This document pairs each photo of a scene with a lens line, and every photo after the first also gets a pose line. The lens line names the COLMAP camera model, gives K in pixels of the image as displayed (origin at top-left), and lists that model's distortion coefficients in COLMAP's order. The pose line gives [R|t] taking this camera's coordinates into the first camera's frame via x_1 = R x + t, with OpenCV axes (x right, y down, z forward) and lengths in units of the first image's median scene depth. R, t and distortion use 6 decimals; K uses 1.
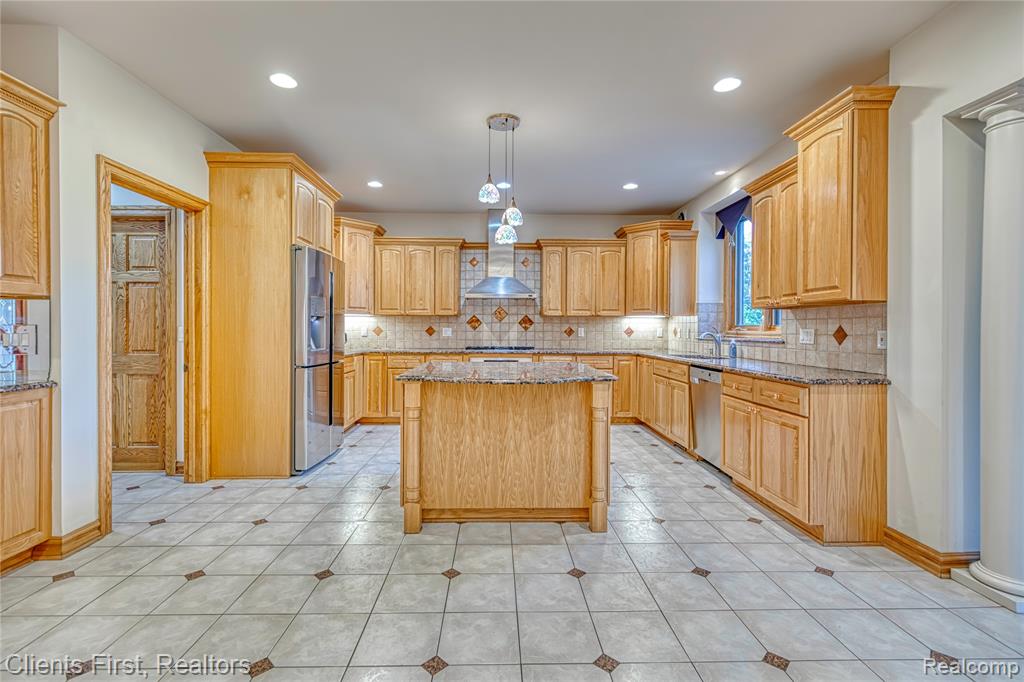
lens RADIAL K [[473.4, 0, 492.3], [0, 473.4, 334.4], [0, 0, 1]] dist [0.003963, 0.000140]
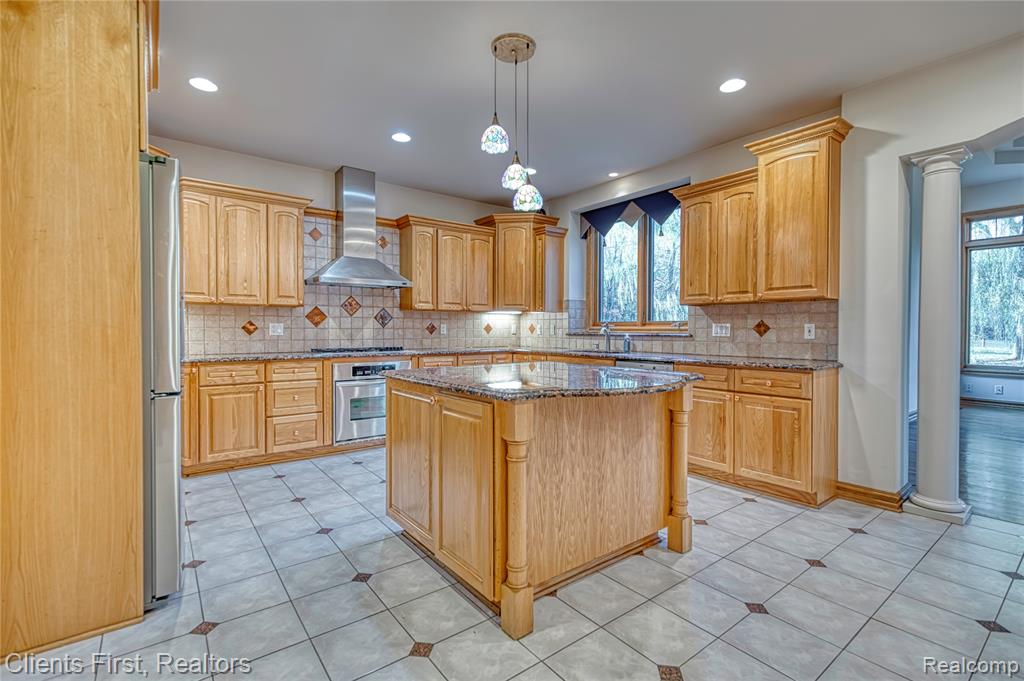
lens RADIAL K [[480.9, 0, 517.6], [0, 480.9, 339.3], [0, 0, 1]] dist [0.002274, 0.000105]
pose [[0.796377, -0.015571, 0.604599, -0.398560], [0.009257, 0.999865, 0.013557, 0.005724], [-0.604729, -0.005199, 0.796414, 0.342921]]
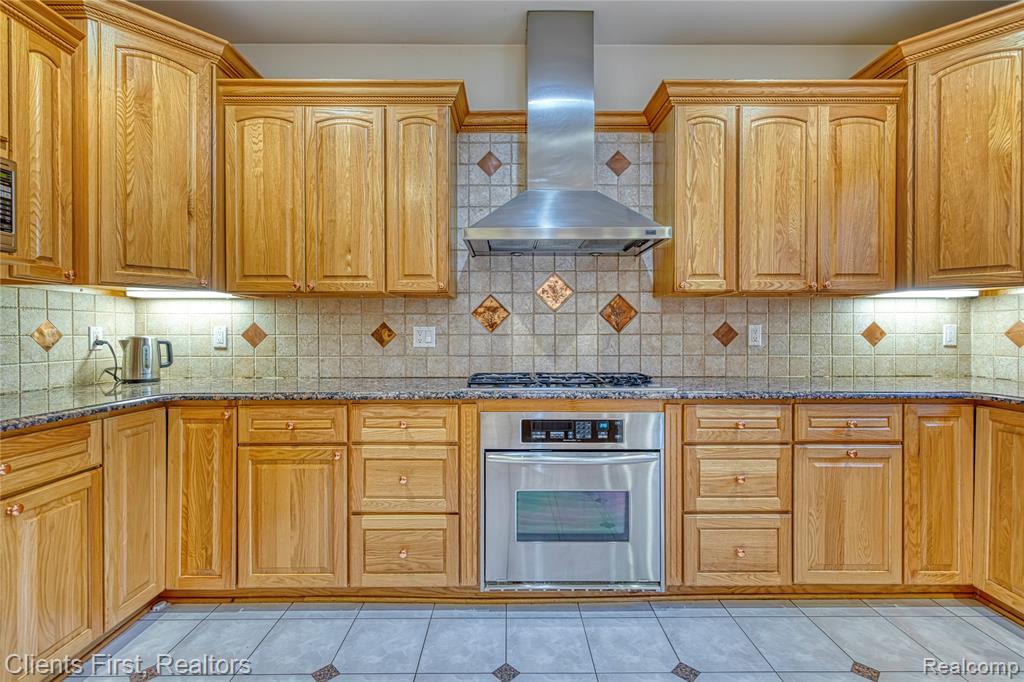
lens RADIAL K [[473.4, 0, 492.3], [0, 473.4, 334.4], [0, 0, 1]] dist [0.003963, 0.000140]
pose [[0.999718, -0.006200, -0.022932, -0.045230], [0.005986, 0.999938, -0.009410, -0.004981], [0.022988, 0.009270, 0.999693, 0.973863]]
